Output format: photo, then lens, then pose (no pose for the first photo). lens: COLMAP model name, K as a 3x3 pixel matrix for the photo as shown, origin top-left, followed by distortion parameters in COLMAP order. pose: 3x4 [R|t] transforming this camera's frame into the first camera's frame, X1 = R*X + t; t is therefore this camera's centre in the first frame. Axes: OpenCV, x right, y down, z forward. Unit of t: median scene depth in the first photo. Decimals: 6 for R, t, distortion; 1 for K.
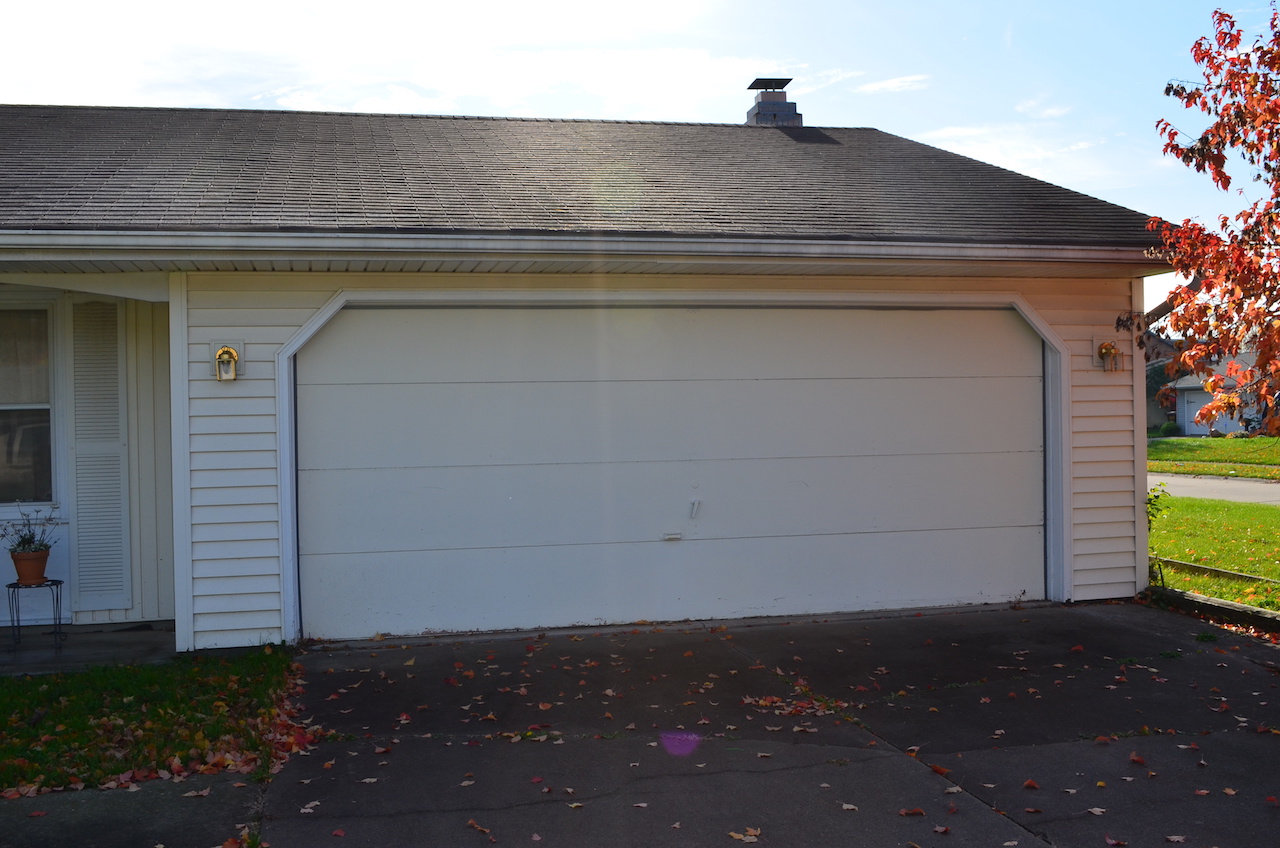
lens RADIAL K [[1304.7, 0, 641.1], [0, 1304.7, 428.1], [0, 0, 1]] dist [-0.053750, 0.000000]
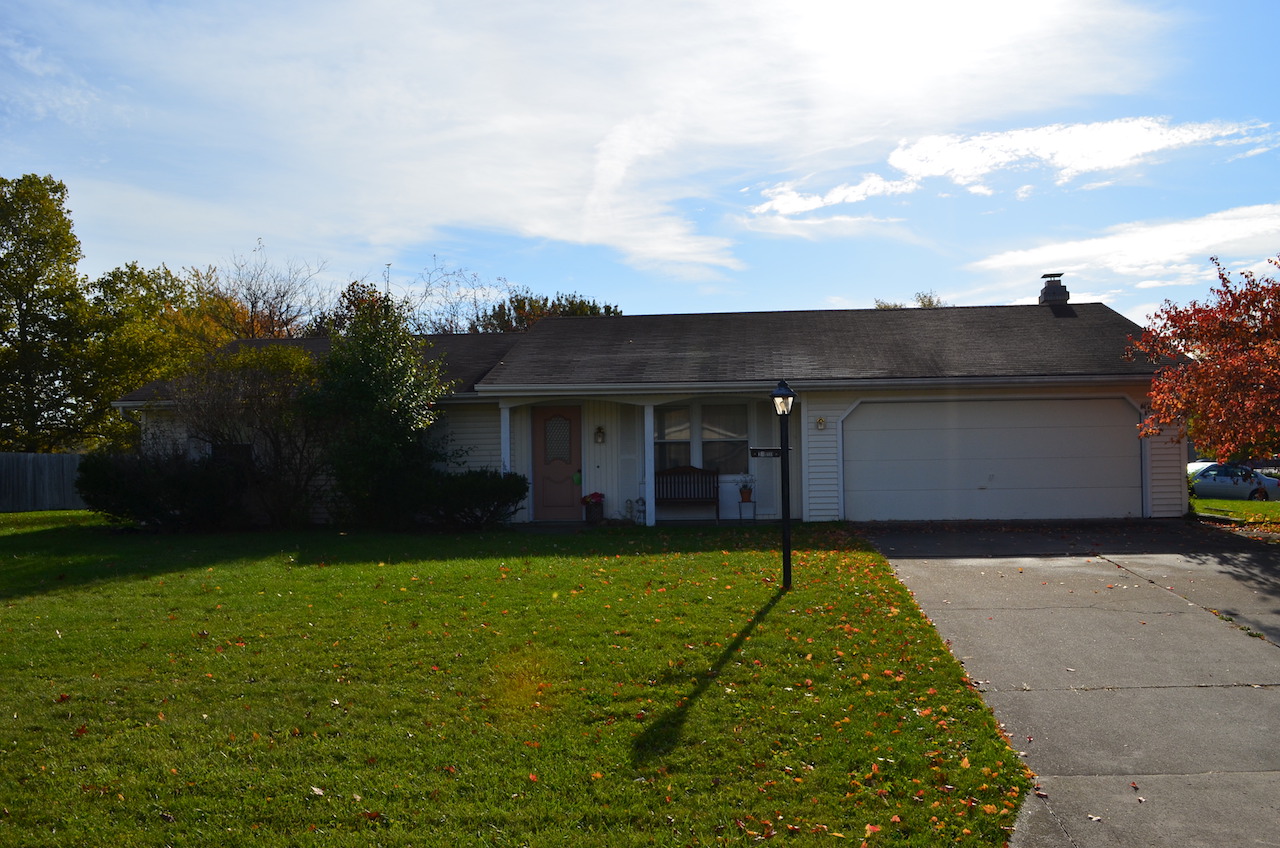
lens RADIAL K [[1215.9, 0, 639.8], [0, 1215.9, 427.6], [0, 0, 1]] dist [-0.049959, 0.000000]
pose [[0.952143, -0.009234, -0.305514, 0.121648], [-0.006976, 0.998627, -0.051923, 0.100493], [0.305574, 0.051569, 0.950771, -1.649975]]
